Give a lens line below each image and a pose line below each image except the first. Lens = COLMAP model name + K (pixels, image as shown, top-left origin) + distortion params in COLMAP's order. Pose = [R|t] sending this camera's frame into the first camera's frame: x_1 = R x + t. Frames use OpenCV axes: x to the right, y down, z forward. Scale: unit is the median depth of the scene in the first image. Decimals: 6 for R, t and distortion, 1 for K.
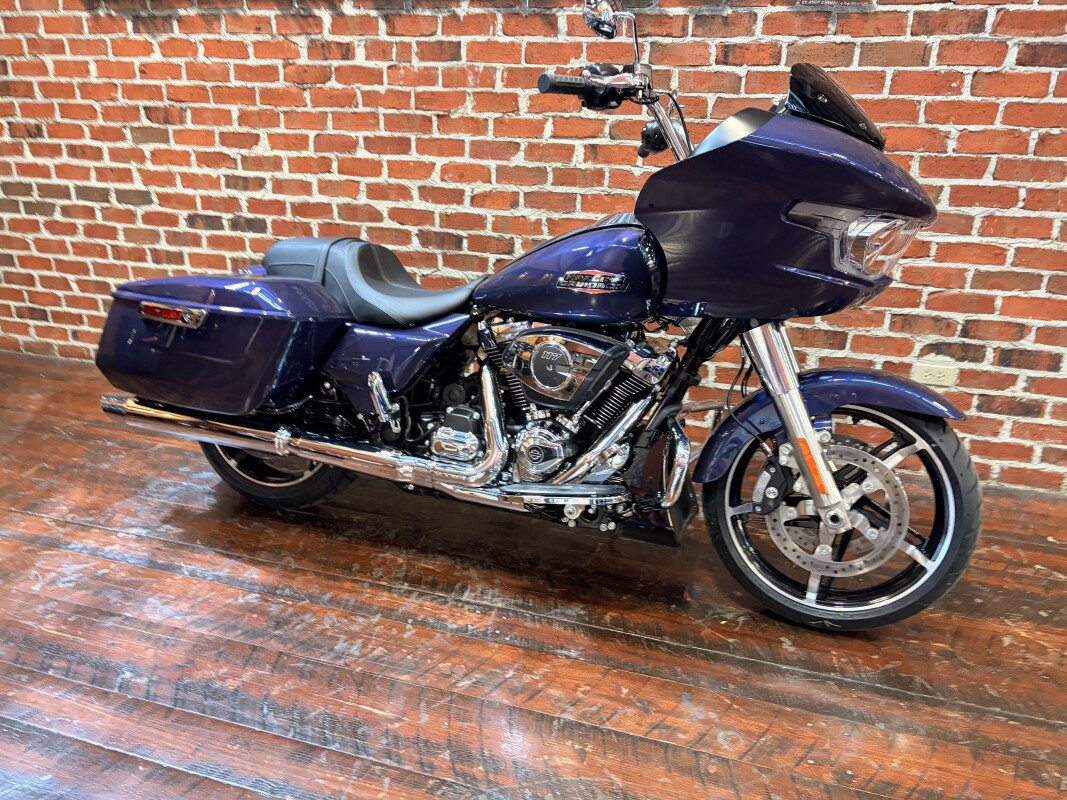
lens RADIAL K [[803.9, 0, 524.6], [0, 803.9, 406.1], [0, 0, 1]] dist [0.035751, -0.035585]
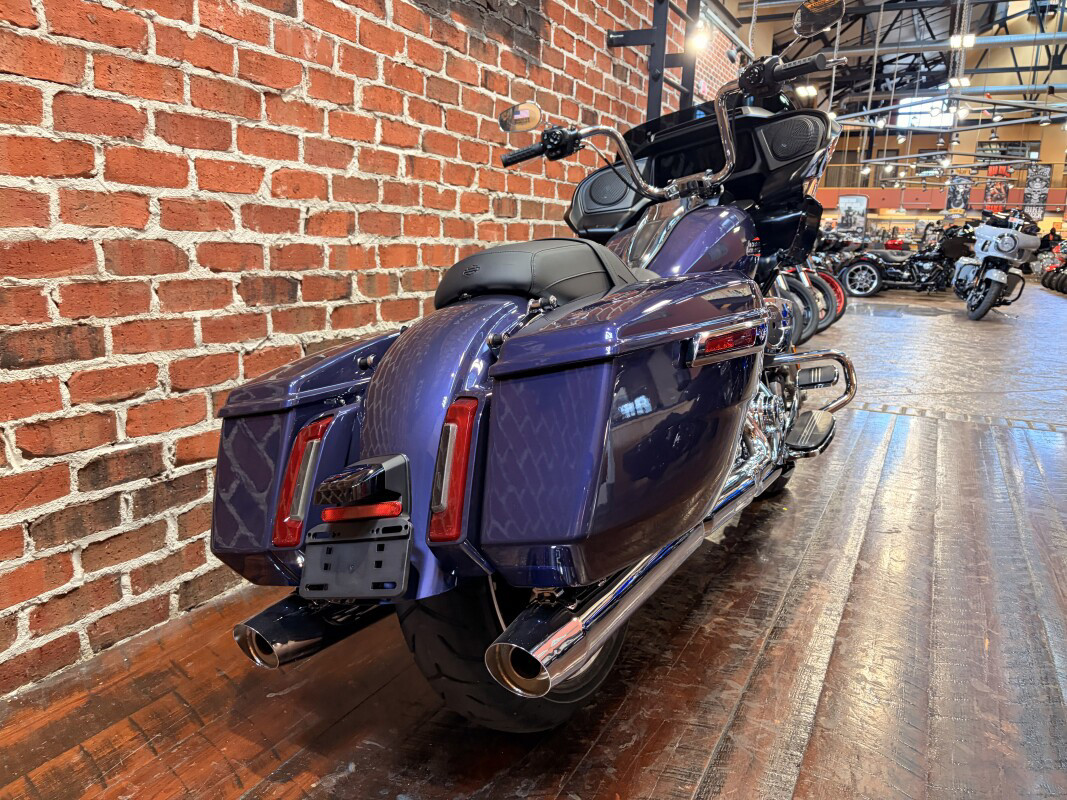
lens RADIAL K [[803.9, 0, 524.0], [0, 803.9, 408.8], [0, 0, 1]] dist [0.035751, -0.035585]
pose [[0.165670, -0.208292, 0.963934, -0.771900], [0.355035, 0.924499, 0.138752, -0.152941], [-0.920056, 0.319243, 0.227113, 0.780902]]
